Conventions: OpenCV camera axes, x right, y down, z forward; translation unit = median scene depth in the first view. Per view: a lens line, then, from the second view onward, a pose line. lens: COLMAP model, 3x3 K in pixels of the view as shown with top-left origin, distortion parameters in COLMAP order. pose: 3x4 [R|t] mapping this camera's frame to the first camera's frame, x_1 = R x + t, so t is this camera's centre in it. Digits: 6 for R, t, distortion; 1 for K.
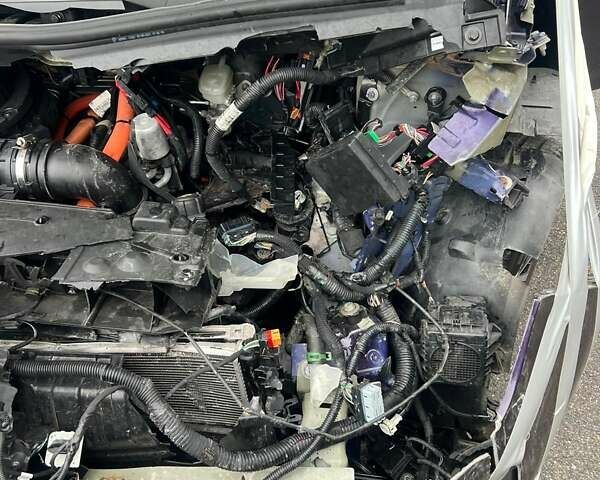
lens RADIAL K [[468.0, 0, 302.0], [0, 468.0, 239.9], [0, 0, 1]] dist [-0.061008, -0.005115]
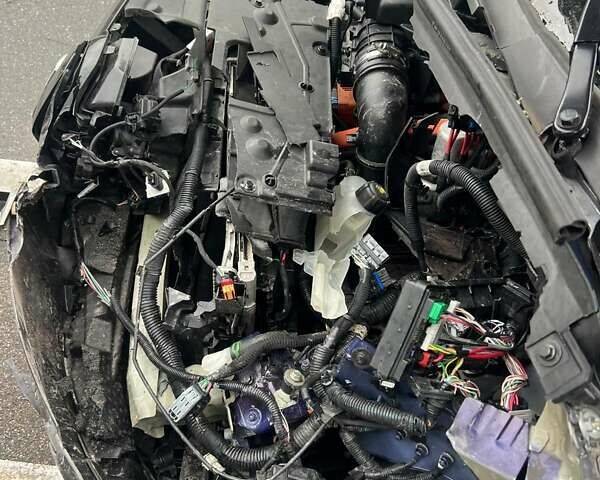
lens RADIAL K [[468.0, 0, 302.0], [0, 468.0, 239.9], [0, 0, 1]] dist [-0.061008, -0.005115]
pose [[0.161306, 0.839922, -0.518180, 0.387519], [-0.836639, 0.394875, 0.379615, -0.343760], [0.523464, 0.372296, 0.766408, 0.244307]]
